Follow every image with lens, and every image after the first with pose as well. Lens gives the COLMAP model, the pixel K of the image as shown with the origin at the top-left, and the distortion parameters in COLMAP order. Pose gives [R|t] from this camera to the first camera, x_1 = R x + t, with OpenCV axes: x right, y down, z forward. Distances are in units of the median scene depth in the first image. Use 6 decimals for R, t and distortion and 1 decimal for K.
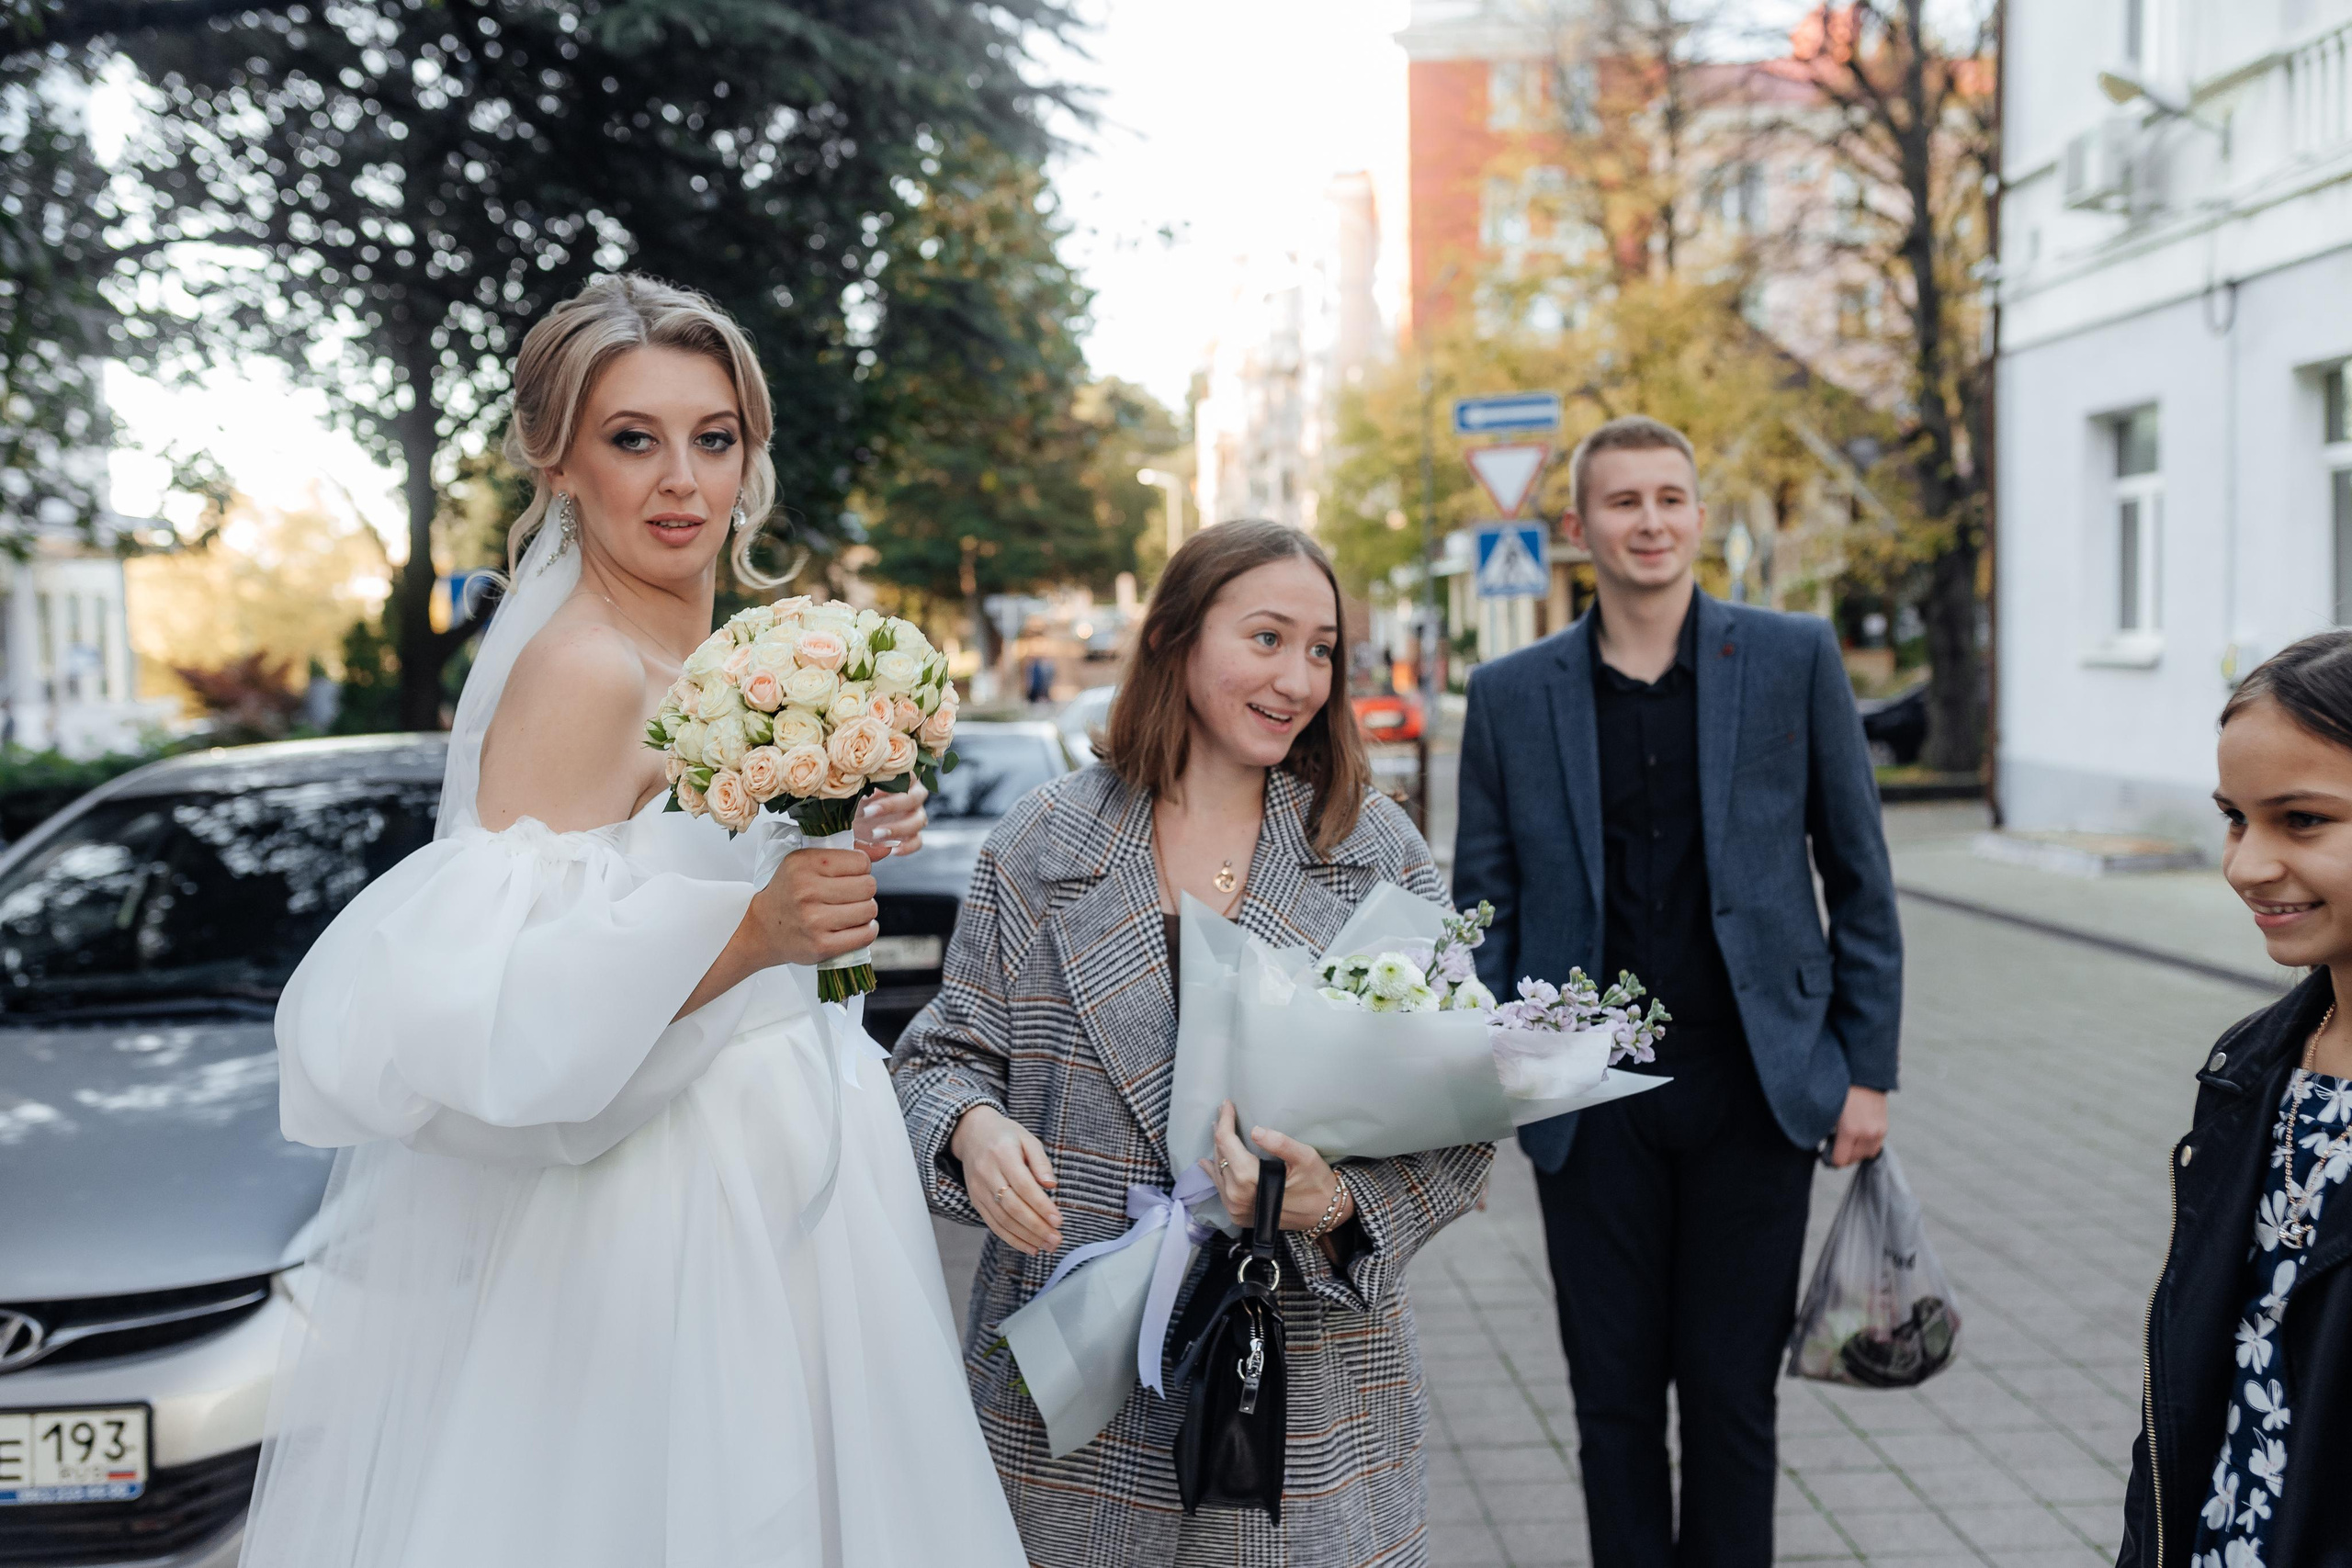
lens RADIAL K [[2205.2, 0, 1152.3], [0, 2205.2, 775.2], [0, 0, 1]] dist [0.089530, -0.138988]
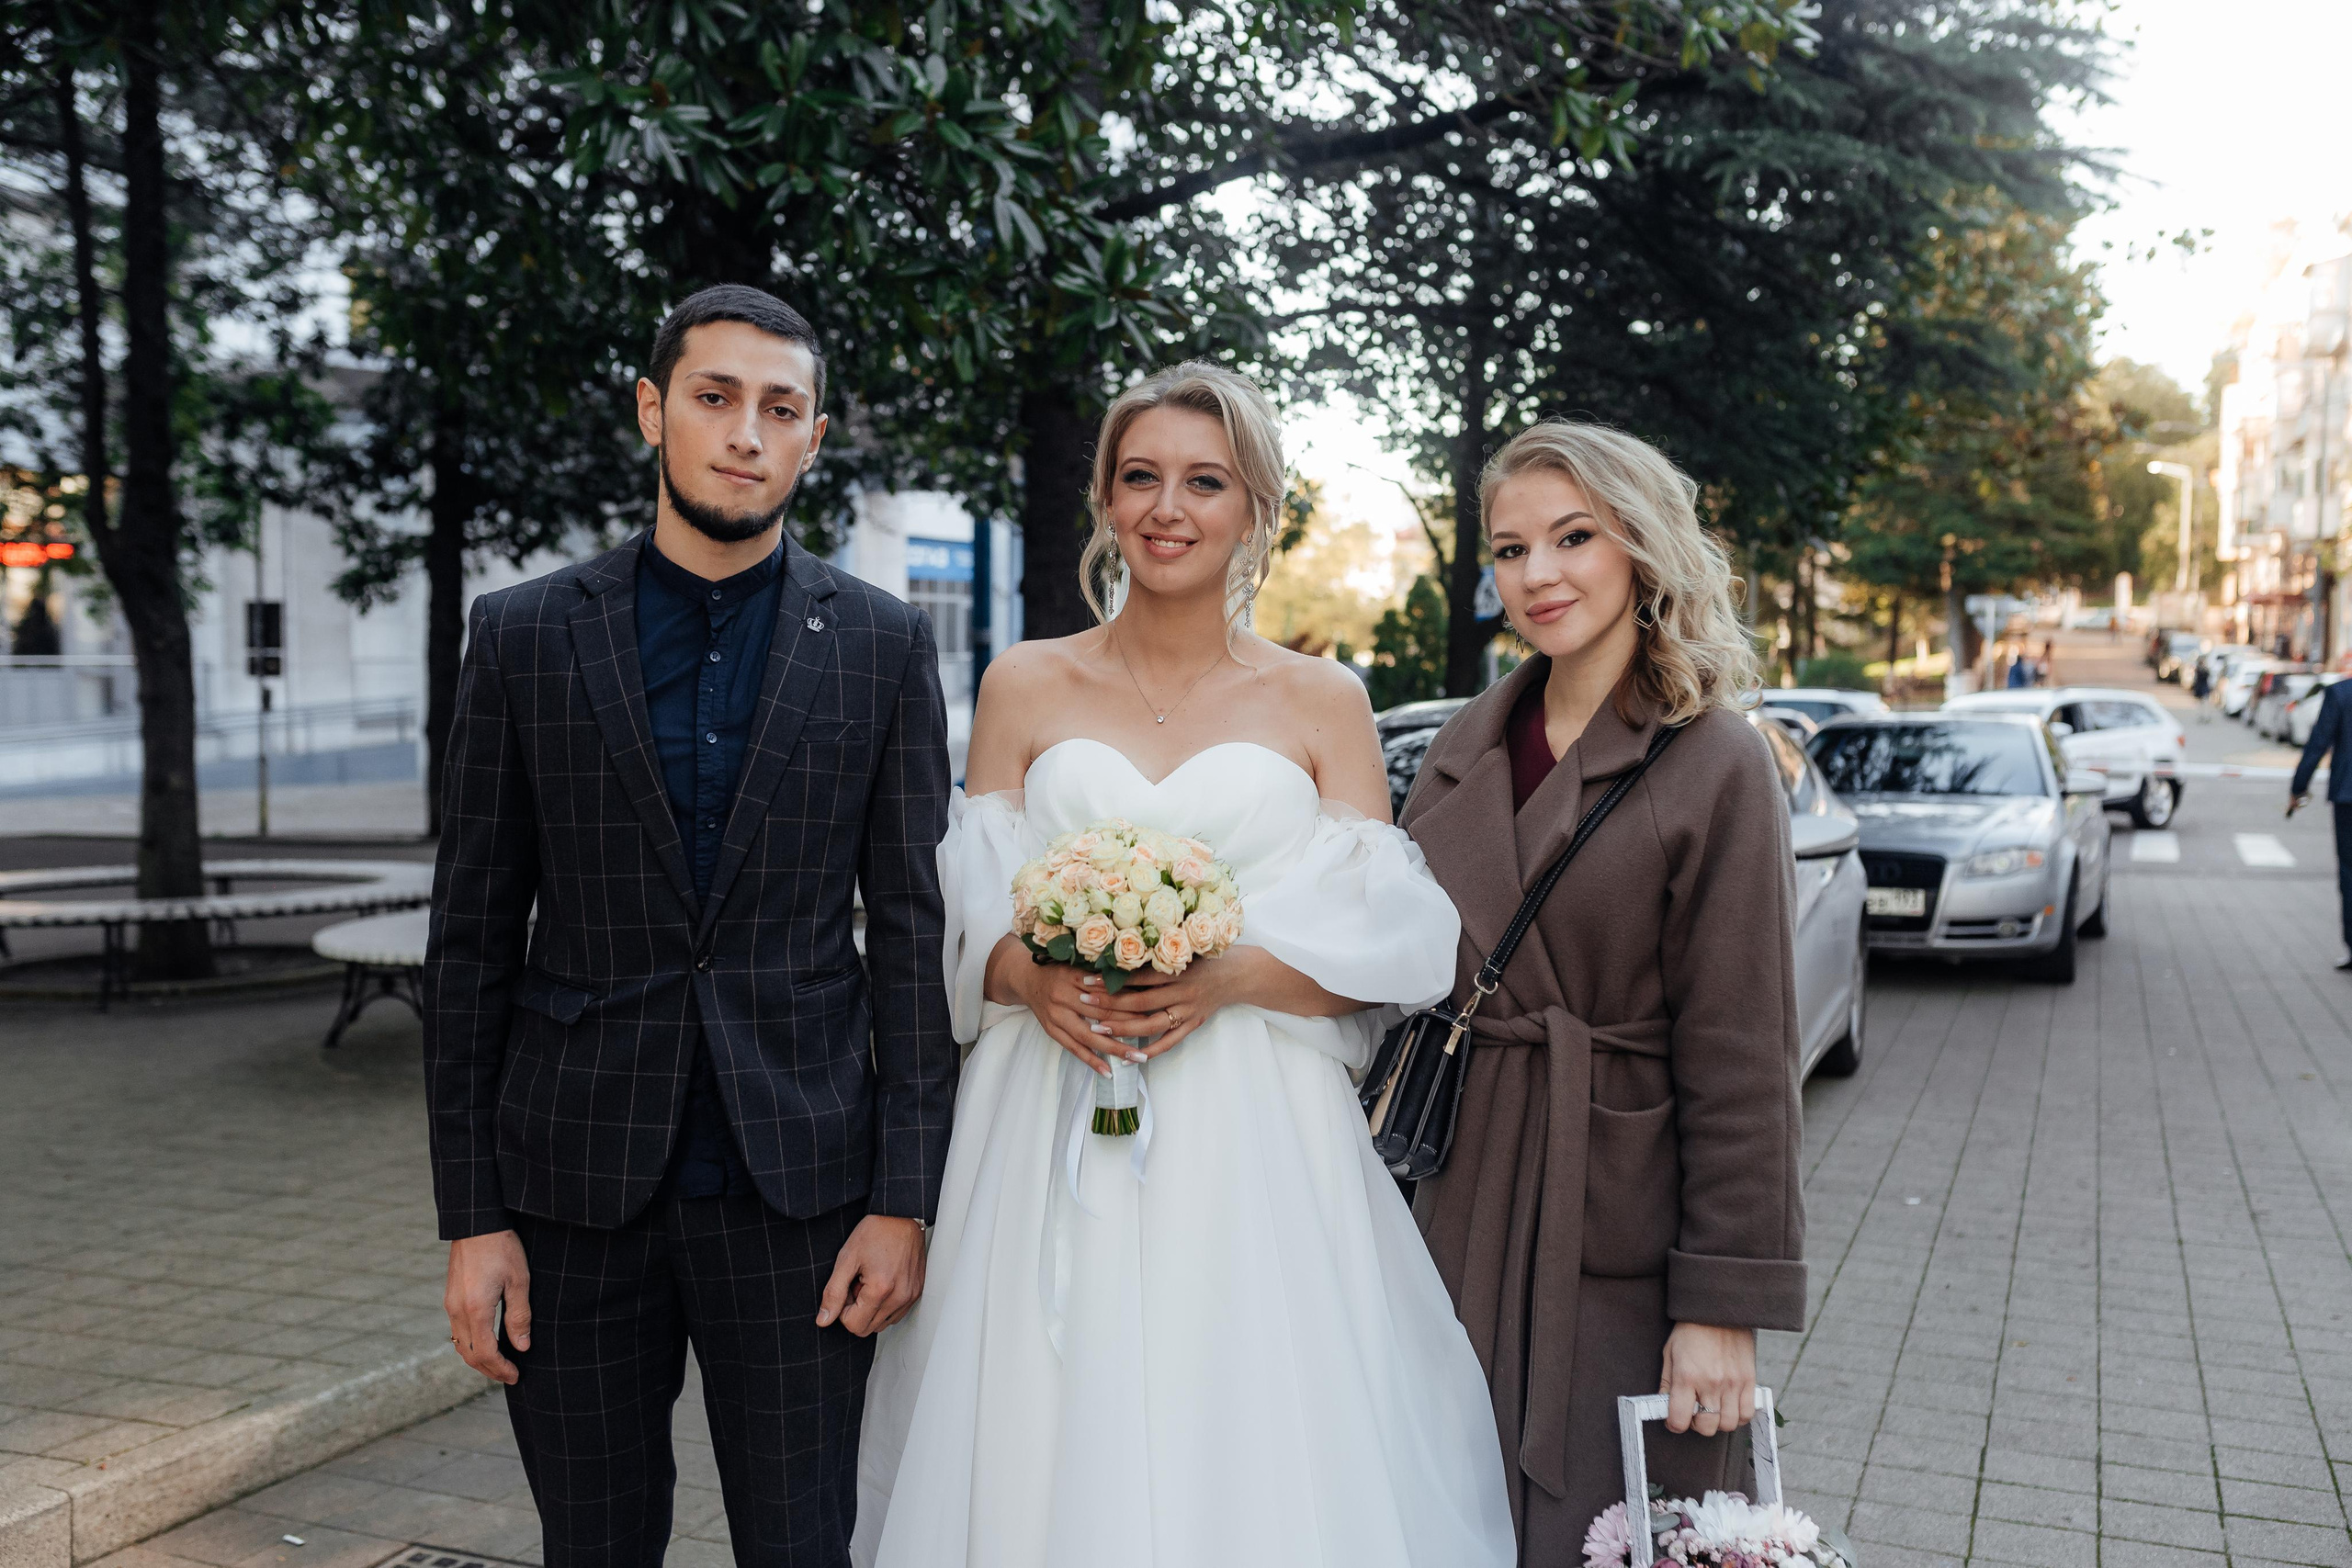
lens RADIAL K [[2205.2, 0, 1152.3], [0, 2205.2, 775.2], [0, 0, 1]] dist [0.089530, -0.138988]
pose [[0.912308, 0.046655, -0.406838, 0.002772], [-0.045762, 0.998881, 0.011929, 0.008360], [0.406939, 0.007735, 0.913422, -0.112680]]
